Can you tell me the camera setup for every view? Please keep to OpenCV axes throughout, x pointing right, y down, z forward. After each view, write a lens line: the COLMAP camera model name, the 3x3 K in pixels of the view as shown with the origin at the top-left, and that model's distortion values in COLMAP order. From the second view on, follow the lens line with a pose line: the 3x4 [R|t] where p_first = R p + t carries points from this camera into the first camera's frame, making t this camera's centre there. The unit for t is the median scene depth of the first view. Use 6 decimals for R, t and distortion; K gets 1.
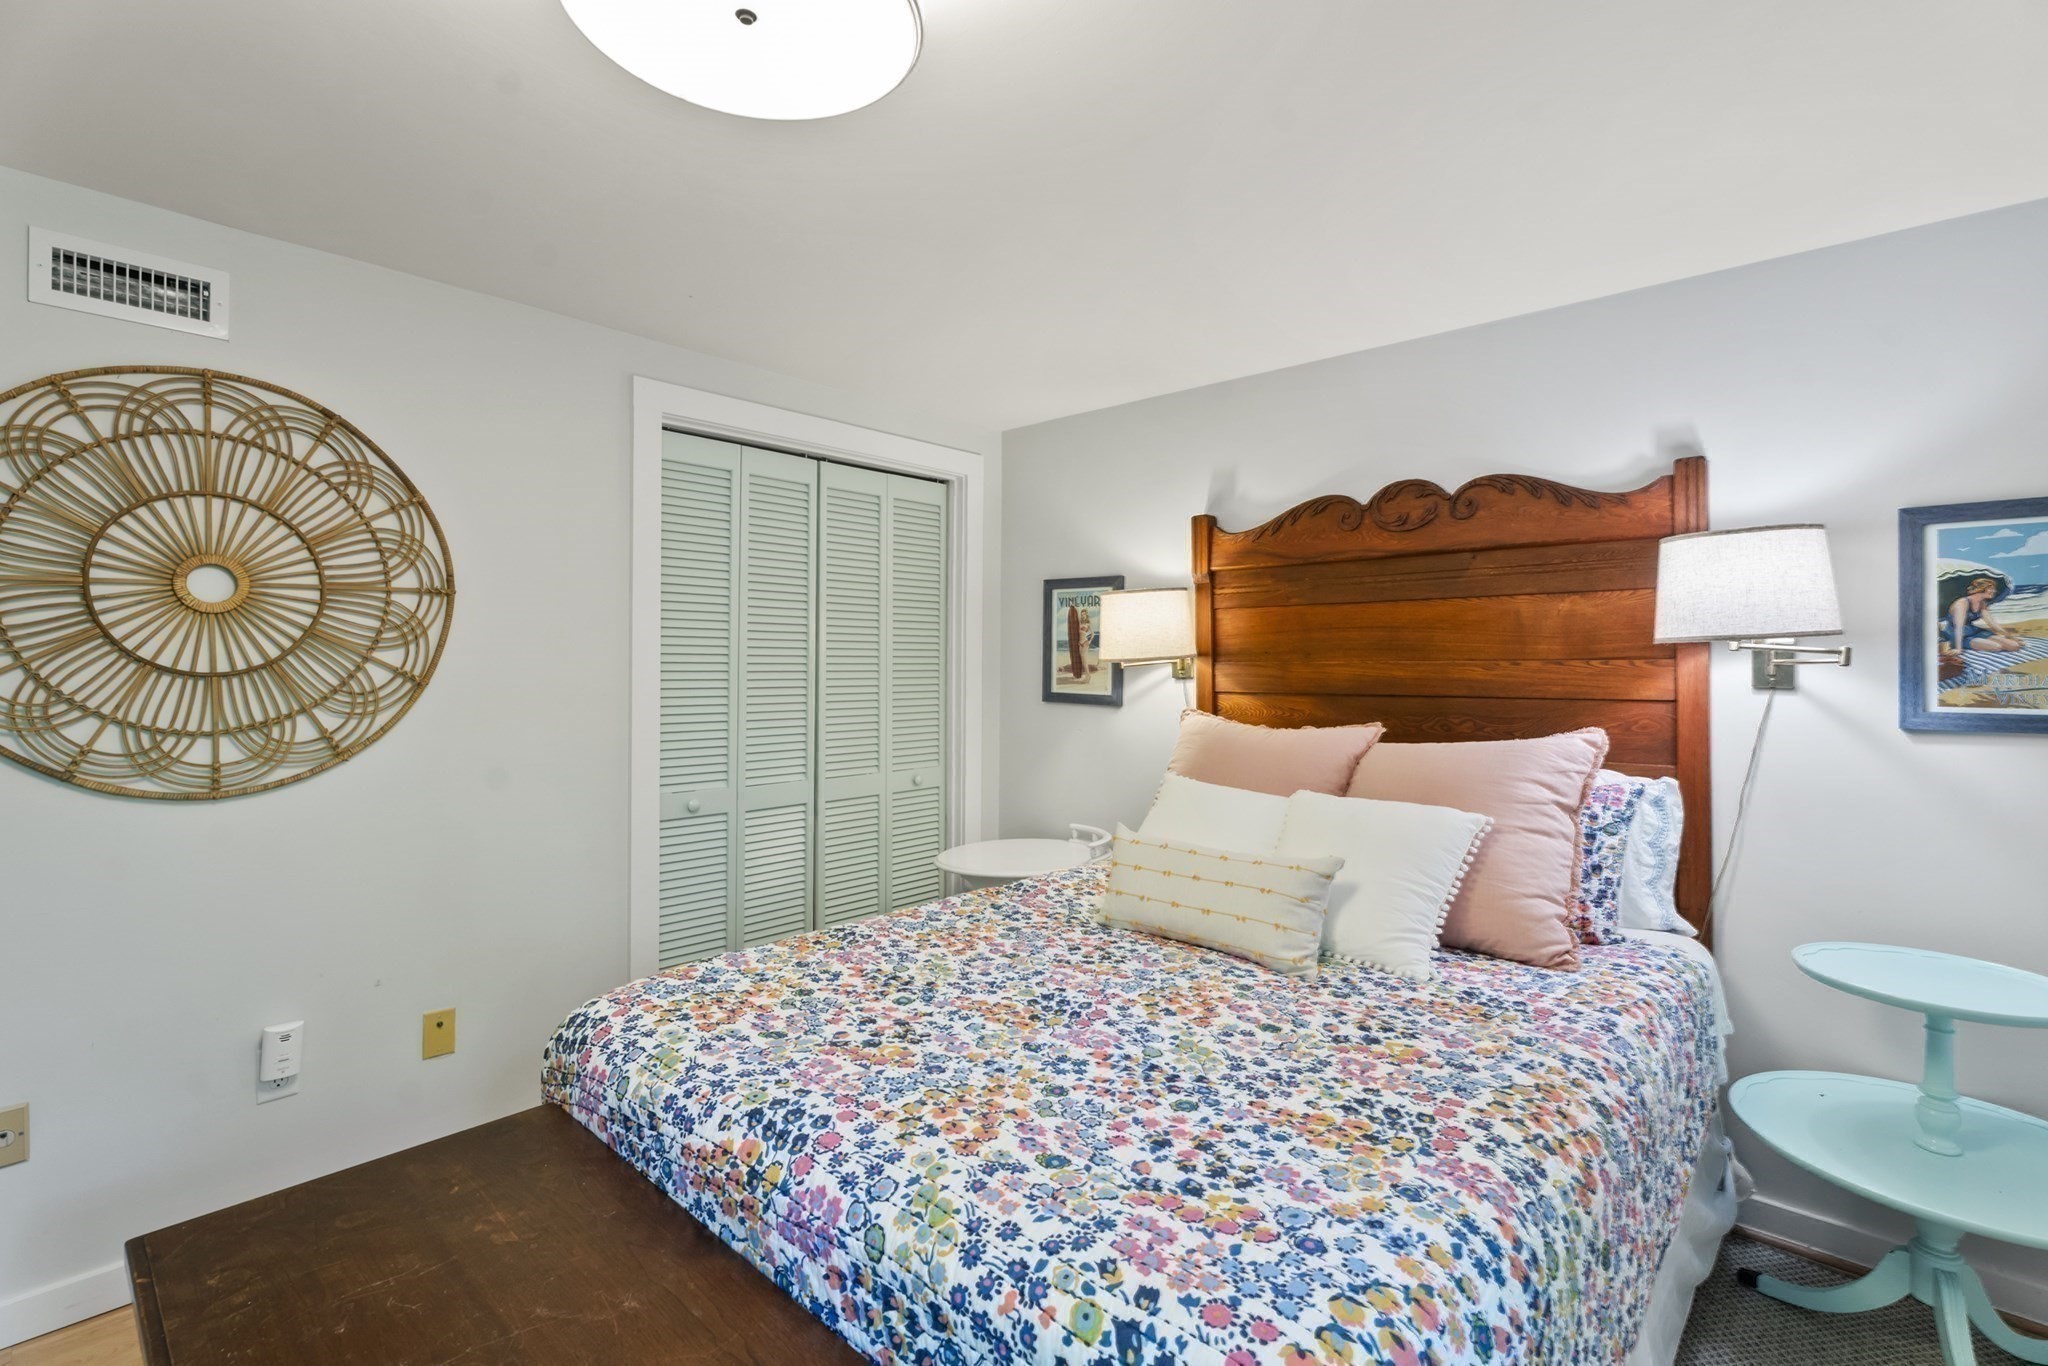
lens RADIAL K [[938.8, 0, 1021.6], [0, 938.8, 665.2], [0, 0, 1]] dist [0.002129, 0.000104]
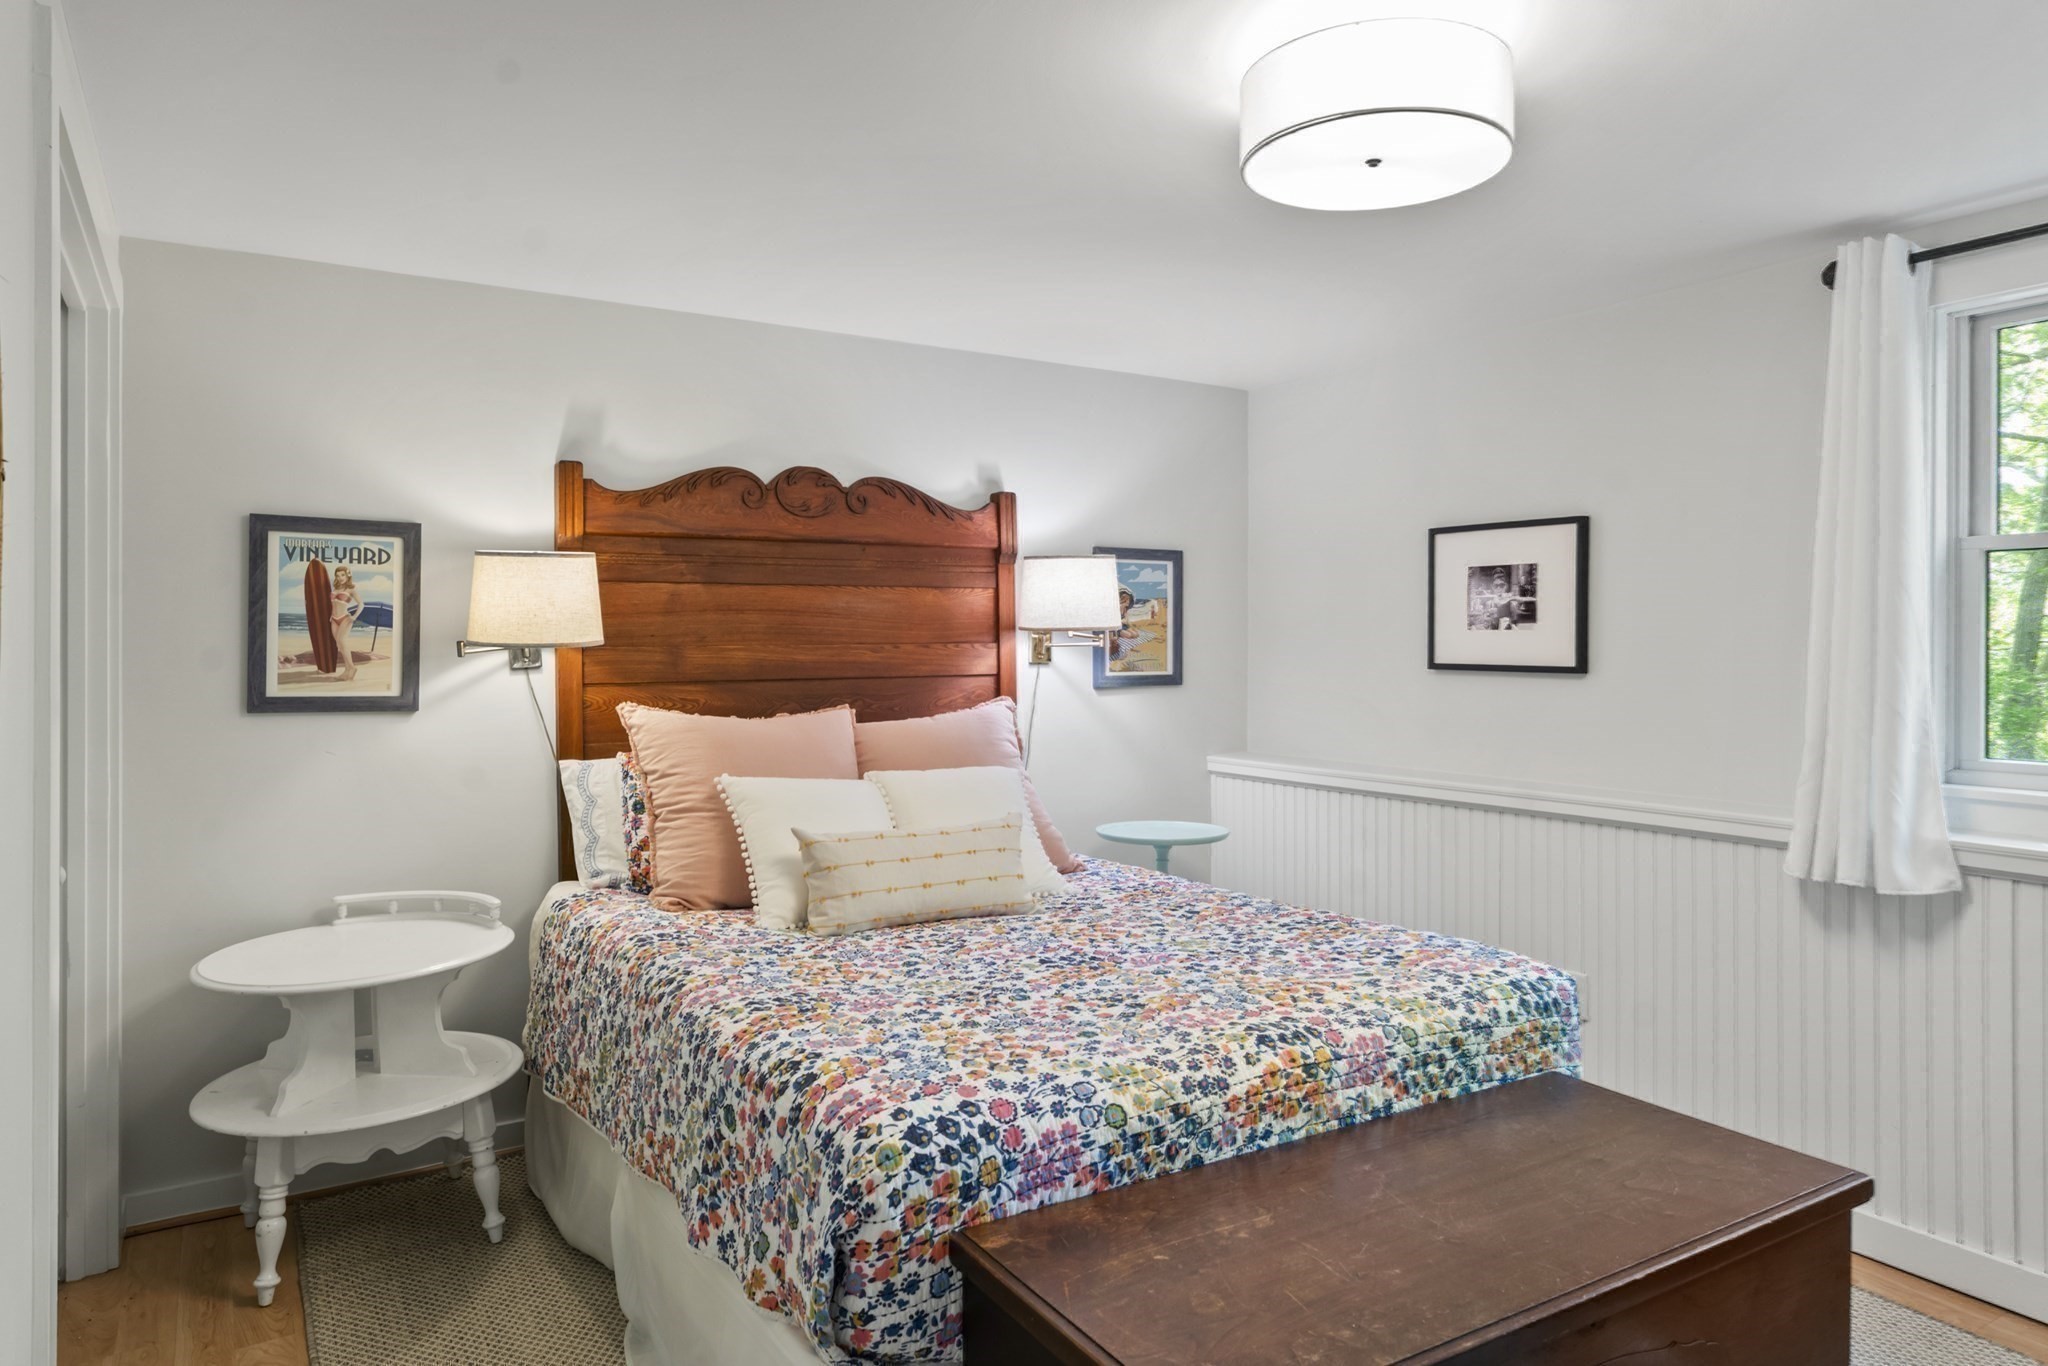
lens RADIAL K [[1296.2, 0, 1016.9], [0, 1296.2, 674.9], [0, 0, 1]] dist [-0.005137, 0.005232]
pose [[0.277843, -0.027111, 0.960244, -1.006189], [0.004536, 0.999628, 0.026910, -0.010105], [-0.960616, -0.003121, 0.277862, 0.449226]]
